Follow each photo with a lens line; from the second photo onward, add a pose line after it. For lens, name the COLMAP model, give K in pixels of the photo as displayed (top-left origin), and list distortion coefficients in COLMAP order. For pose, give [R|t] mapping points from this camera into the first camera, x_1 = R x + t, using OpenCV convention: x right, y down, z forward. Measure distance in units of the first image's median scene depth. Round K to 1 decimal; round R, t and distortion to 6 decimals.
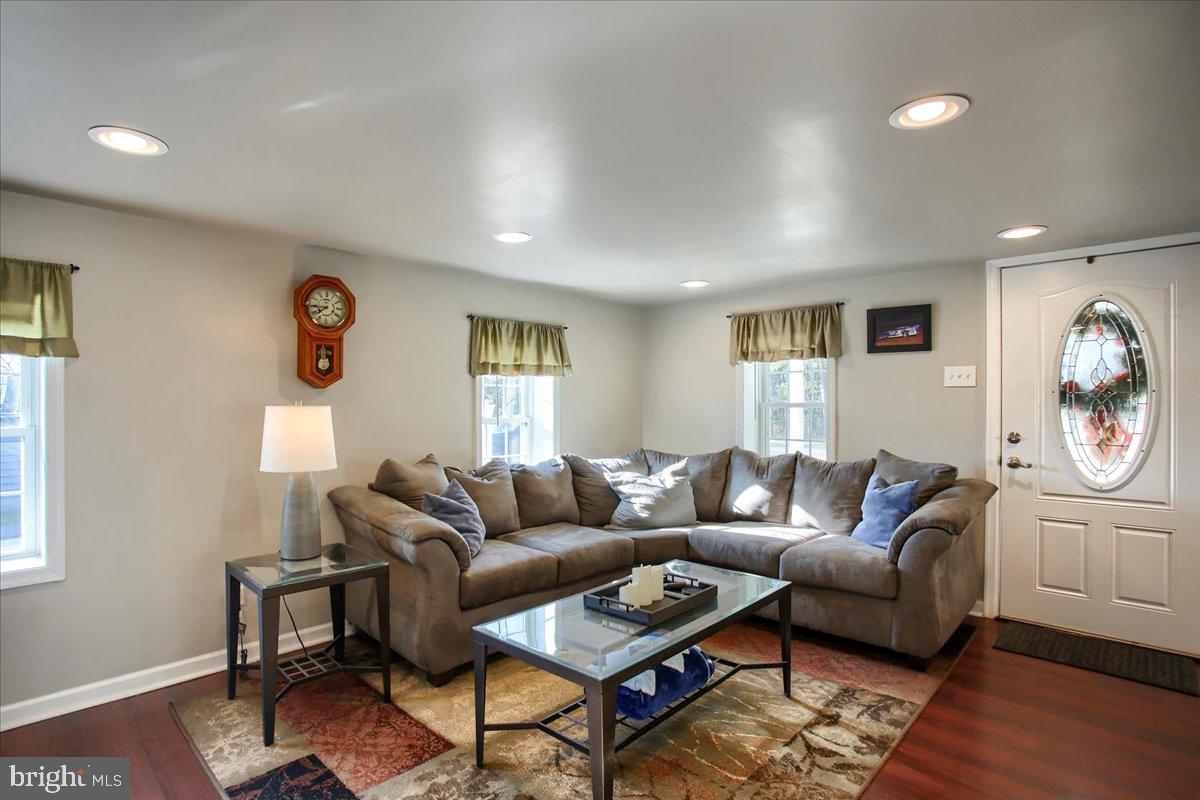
lens RADIAL K [[574.2, 0, 600.0], [0, 574.2, 400.0], [0, 0, 1]] dist [-0.031792, 0.001156]
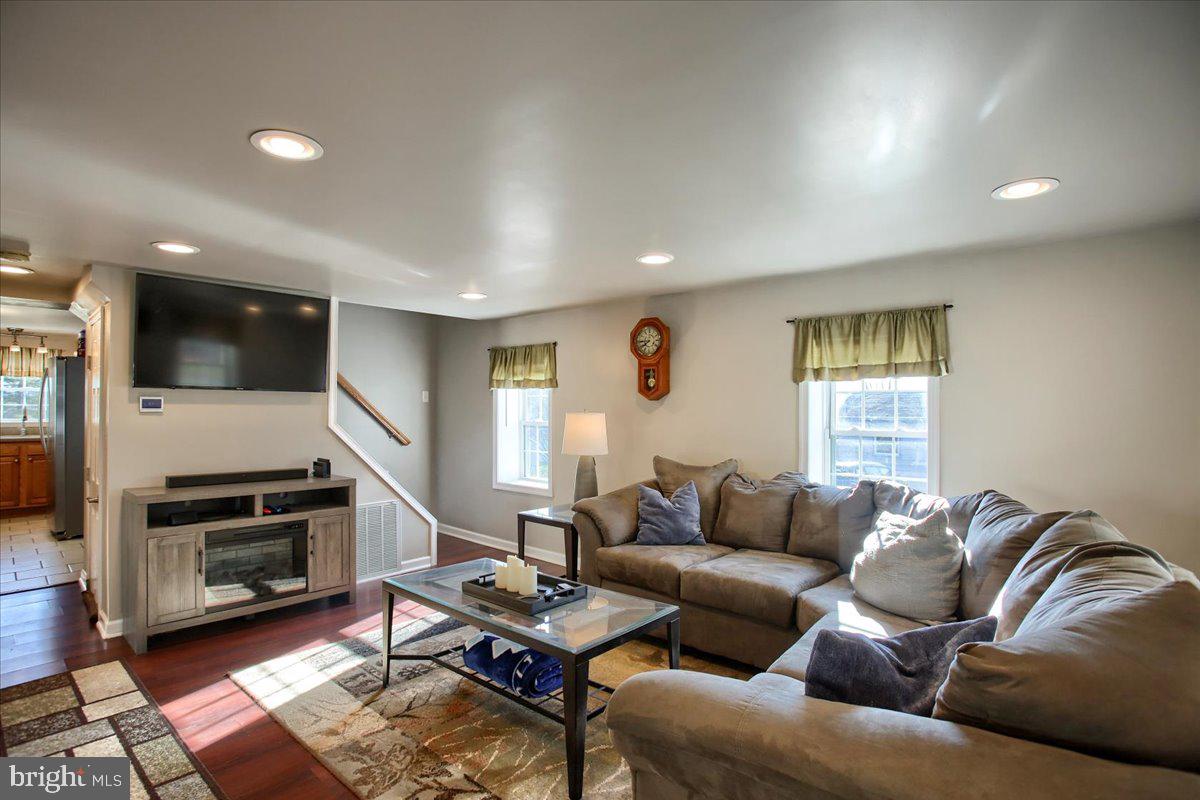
lens RADIAL K [[574.2, 0, 600.0], [0, 574.2, 400.0], [0, 0, 1]] dist [-0.031792, 0.001156]
pose [[0.067892, -0.018088, -0.997529, 0.872398], [-0.003901, 0.999823, -0.018395, 0.004460], [0.997685, 0.005140, 0.067810, 0.783450]]
